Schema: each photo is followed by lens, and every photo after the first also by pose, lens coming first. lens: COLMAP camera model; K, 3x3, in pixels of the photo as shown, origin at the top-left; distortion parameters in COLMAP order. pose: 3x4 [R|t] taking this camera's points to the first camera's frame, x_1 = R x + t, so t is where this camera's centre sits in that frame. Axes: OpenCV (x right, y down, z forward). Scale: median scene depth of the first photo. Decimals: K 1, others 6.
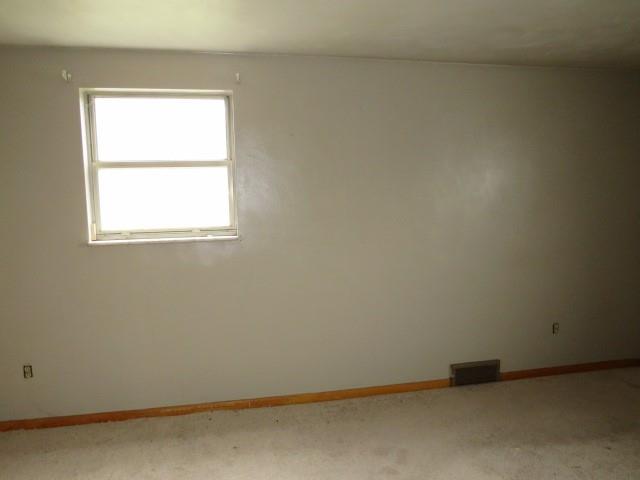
lens RADIAL K [[461.6, 0, 320.0], [0, 461.6, 240.0], [0, 0, 1]] dist [-0.004284, -0.000983]
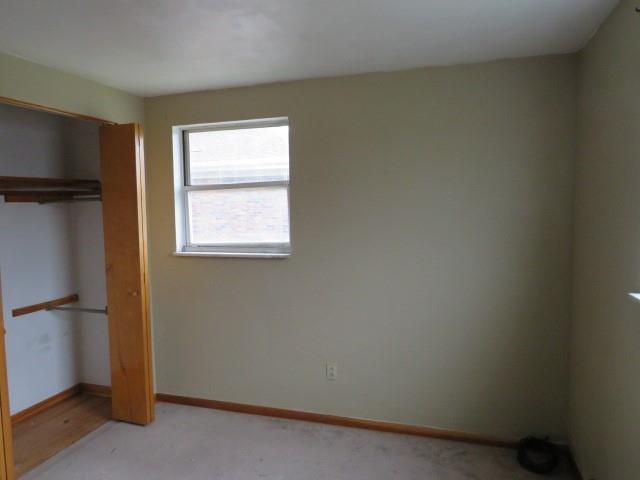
lens RADIAL K [[461.6, 0, 320.0], [0, 461.6, 240.0], [0, 0, 1]] dist [-0.004284, -0.000983]
pose [[0.888511, 0.029211, -0.457925, 0.367419], [-0.046634, 0.998553, -0.026785, -0.012581], [0.456480, 0.045154, 0.888587, 0.092652]]
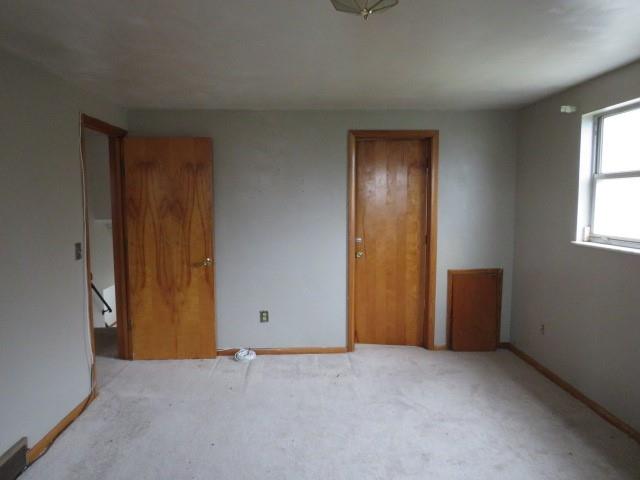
lens RADIAL K [[461.6, 0, 320.0], [0, 461.6, 240.0], [0, 0, 1]] dist [-0.004284, -0.000983]
pose [[-0.132101, 0.110642, -0.985042, 0.746323], [-0.096871, 0.987553, 0.123915, -0.080443], [0.986491, 0.111791, -0.119739, 0.460090]]
